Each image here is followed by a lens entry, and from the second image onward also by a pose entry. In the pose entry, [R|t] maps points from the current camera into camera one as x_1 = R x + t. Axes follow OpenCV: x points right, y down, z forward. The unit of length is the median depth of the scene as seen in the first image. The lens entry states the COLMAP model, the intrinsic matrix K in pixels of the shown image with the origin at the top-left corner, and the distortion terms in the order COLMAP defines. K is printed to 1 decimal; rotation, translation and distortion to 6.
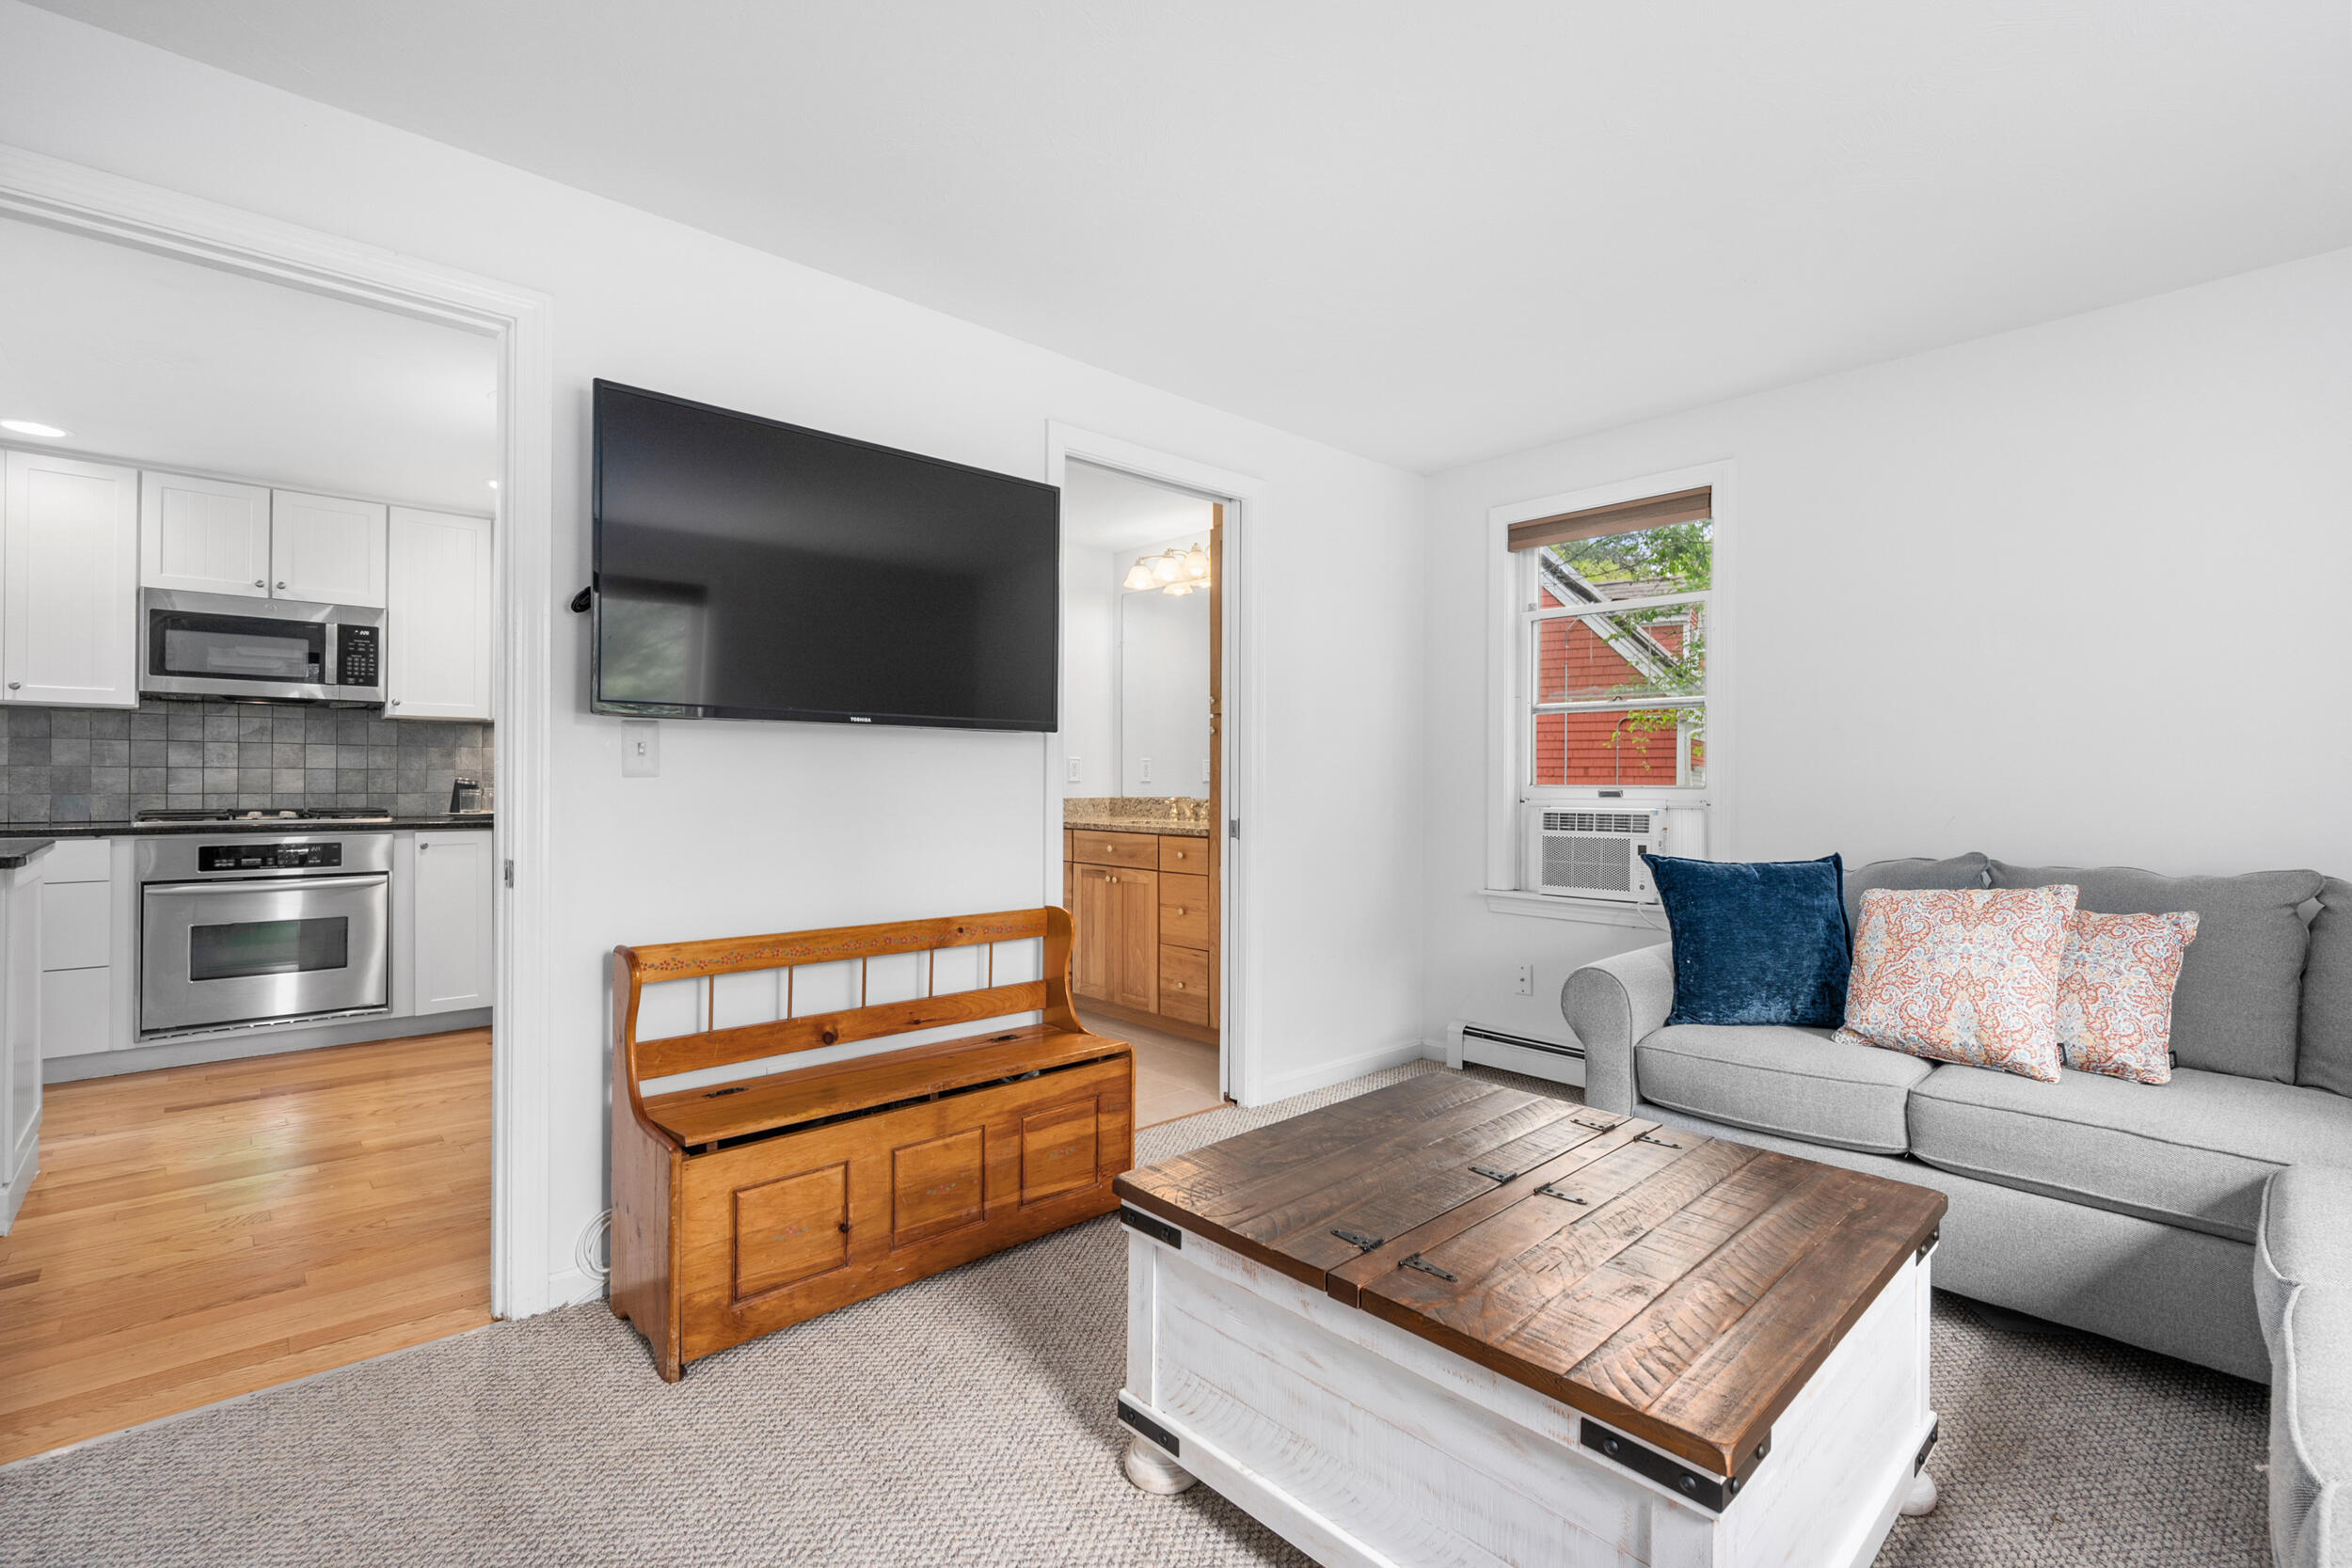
lens RADIAL K [[1046.6, 0, 1174.8], [0, 1046.6, 765.9], [0, 0, 1]] dist [-0.000005, -0.000069]
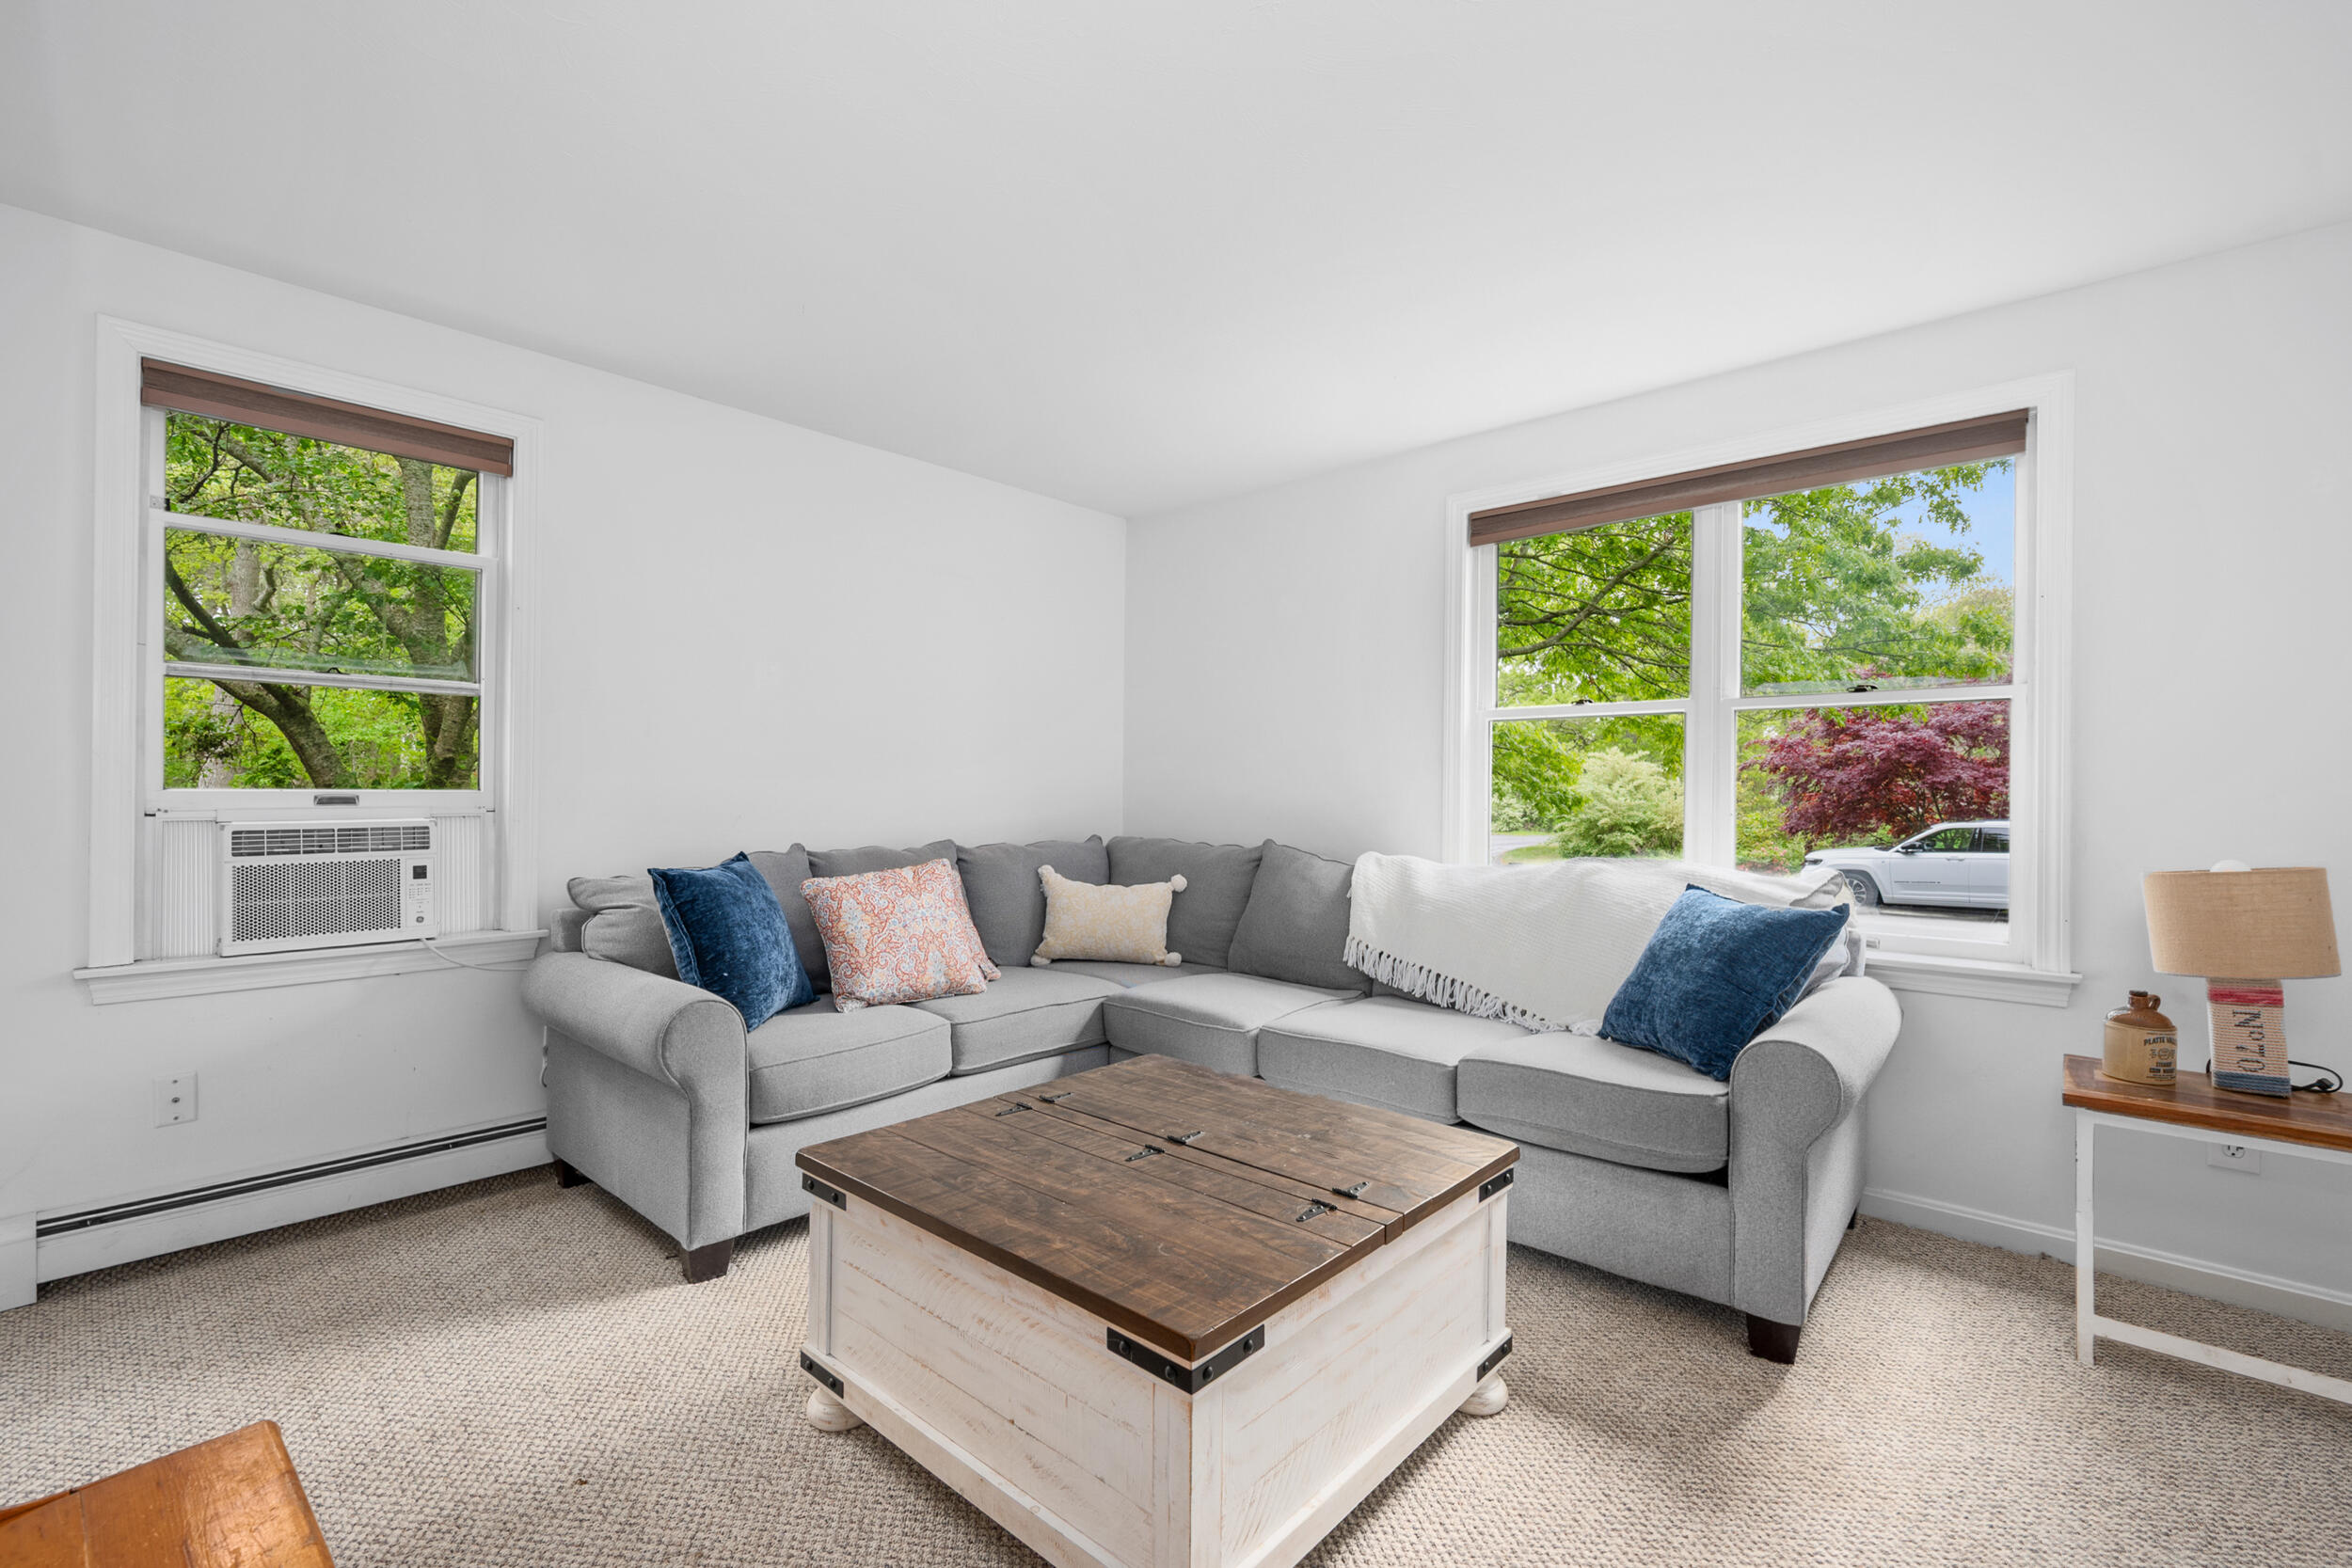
lens RADIAL K [[1018.5, 0, 1176.7], [0, 1018.5, 790.6], [0, 0, 1]] dist [-0.001542, -0.000350]
pose [[-0.087882, -0.002079, 0.996129, -0.292091], [-0.019696, 0.999806, 0.000349, 0.007250], [-0.995936, -0.019589, -0.087906, 0.421482]]
